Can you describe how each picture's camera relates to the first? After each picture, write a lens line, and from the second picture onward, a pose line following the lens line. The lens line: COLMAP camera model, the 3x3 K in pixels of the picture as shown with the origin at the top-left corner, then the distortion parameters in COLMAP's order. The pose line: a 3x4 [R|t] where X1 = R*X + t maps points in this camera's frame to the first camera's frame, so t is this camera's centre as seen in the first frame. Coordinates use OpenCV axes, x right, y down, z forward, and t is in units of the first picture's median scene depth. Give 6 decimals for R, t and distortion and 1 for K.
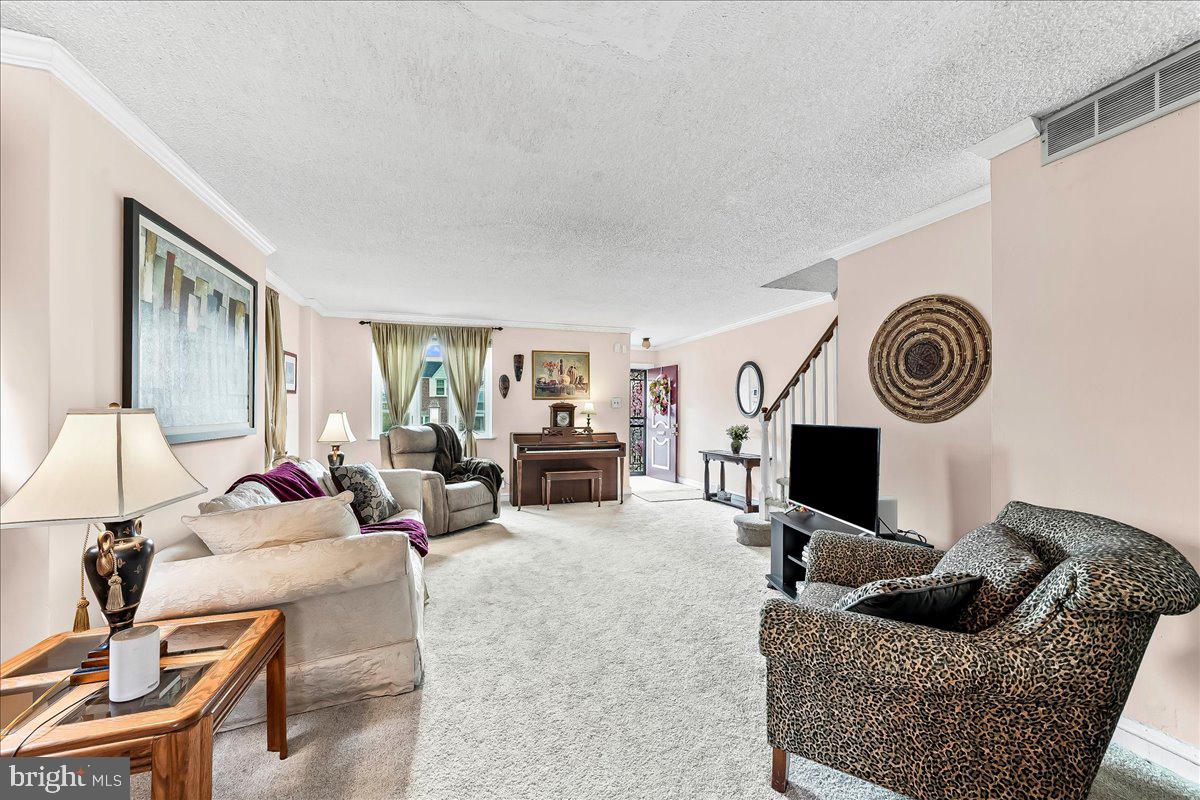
lens RADIAL K [[468.9, 0, 614.0], [0, 468.9, 408.8], [0, 0, 1]] dist [-0.000308, -0.000012]
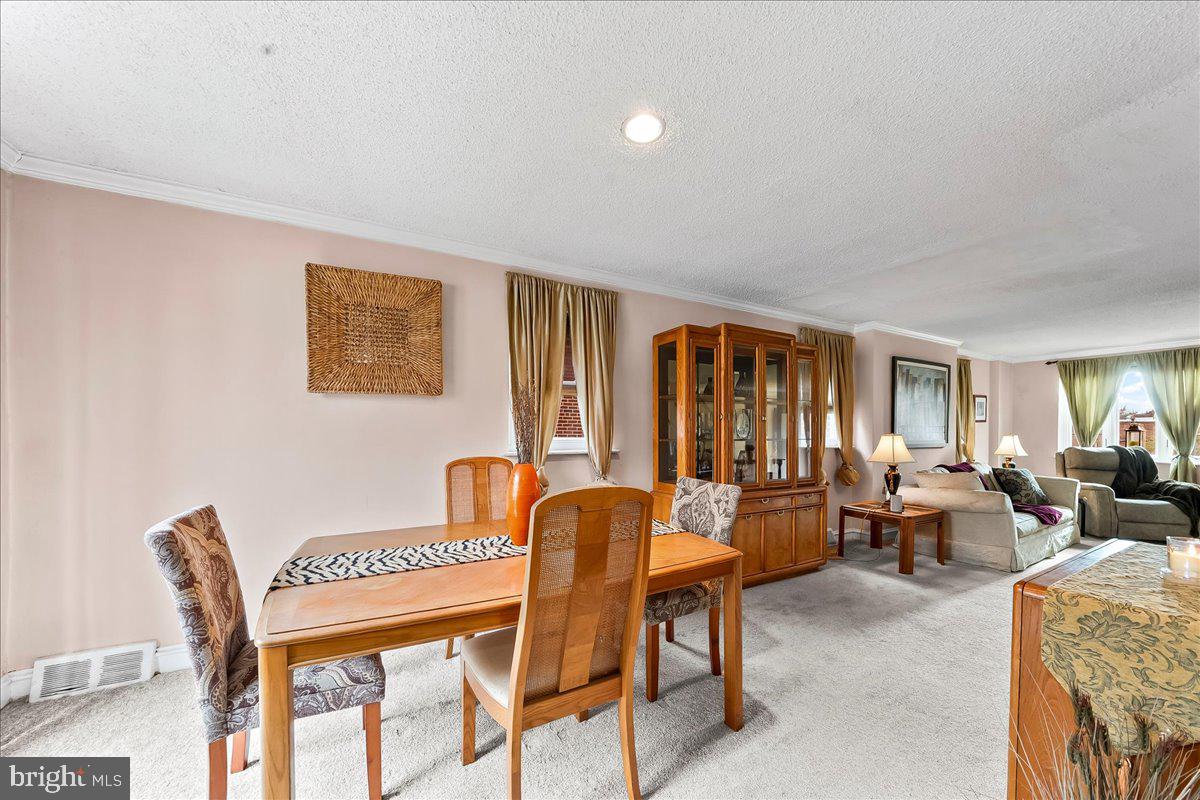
lens RADIAL K [[433.7, 0, 594.2], [0, 433.7, 424.7], [0, 0, 1]] dist [-0.000562, -0.000036]
pose [[0.170487, -0.001321, -0.985359, 0.814744], [-0.001080, 0.999998, -0.001527, -0.033205], [0.985359, 0.001324, 0.170486, -0.809750]]
